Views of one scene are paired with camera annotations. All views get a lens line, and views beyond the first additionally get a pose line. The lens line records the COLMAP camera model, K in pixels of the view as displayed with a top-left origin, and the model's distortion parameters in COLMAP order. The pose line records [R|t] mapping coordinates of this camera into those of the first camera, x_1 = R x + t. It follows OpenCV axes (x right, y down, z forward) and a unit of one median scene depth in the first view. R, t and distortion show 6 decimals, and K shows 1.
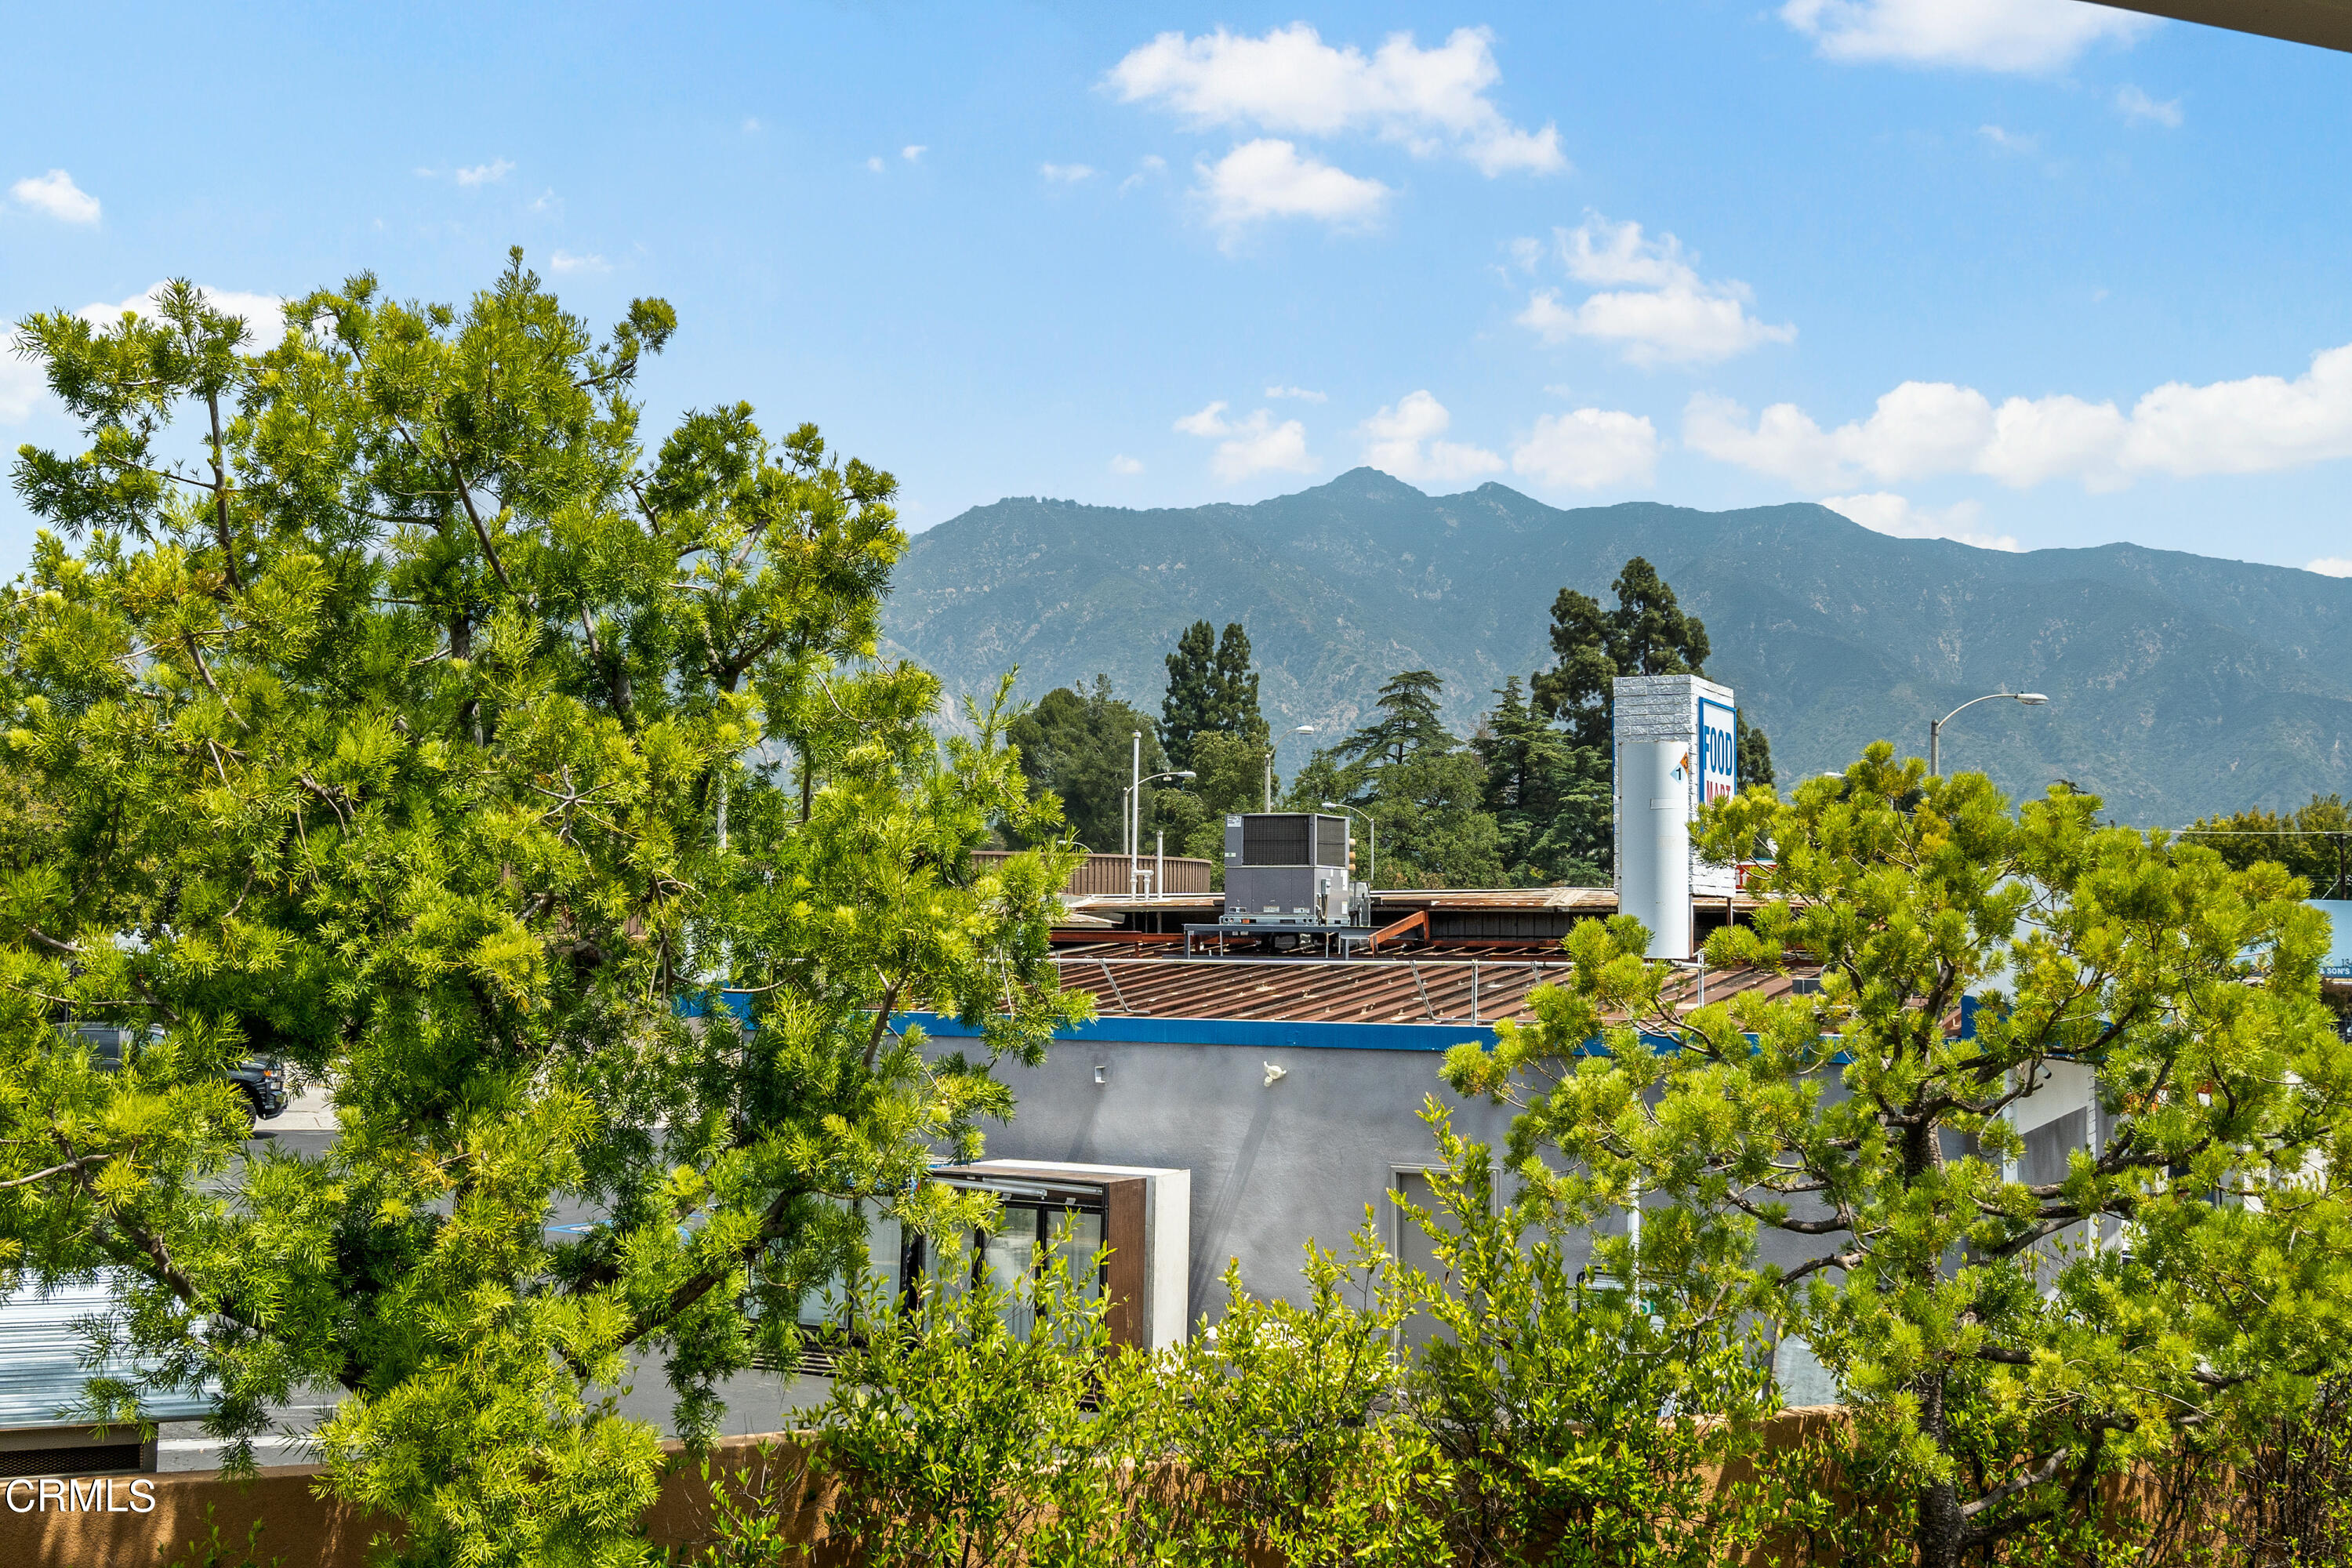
lens RADIAL K [[2459.5, 0, 1176.3], [0, 2459.5, 784.8], [0, 0, 1]] dist [-0.005051, 0.000000]
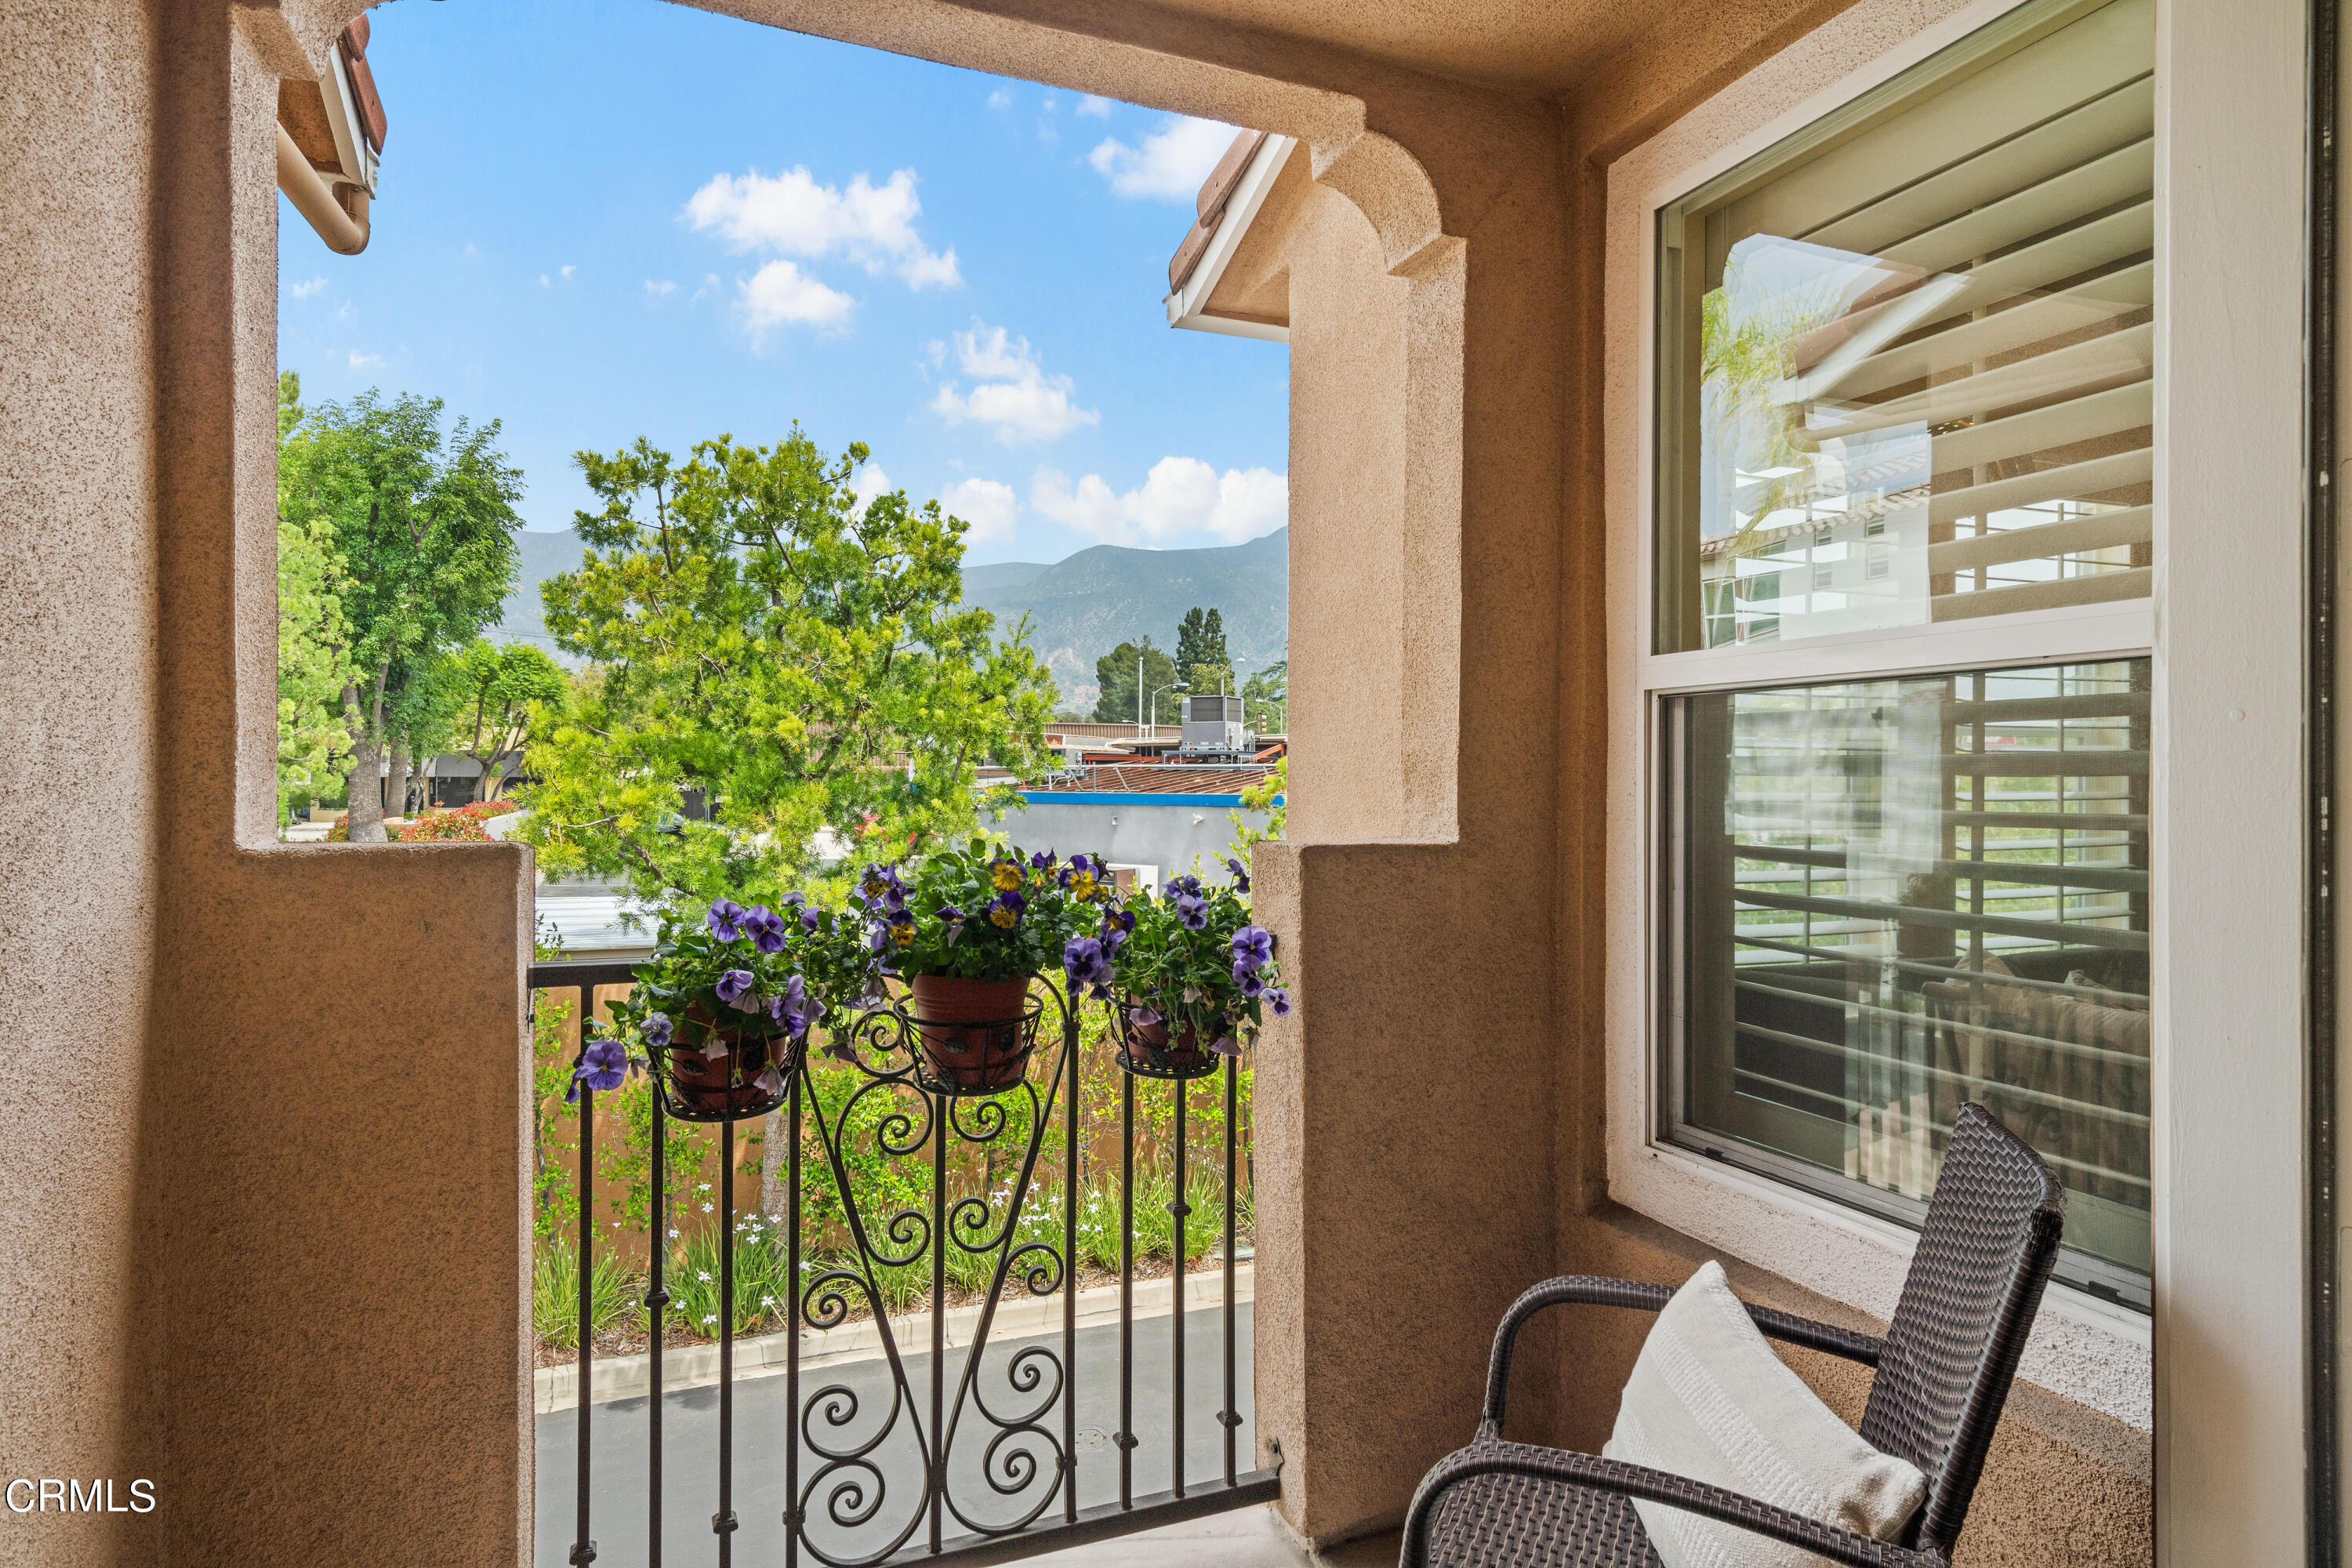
lens RADIAL K [[1259.3, 0, 1173.4], [0, 1259.3, 775.6], [0, 0, 1]] dist [-0.004913, 0.004441]
pose [[0.999929, -0.007363, -0.009352, 0.087025], [0.007966, 0.997771, 0.066250, 0.032145], [0.008844, -0.066320, 0.997759, -0.162701]]
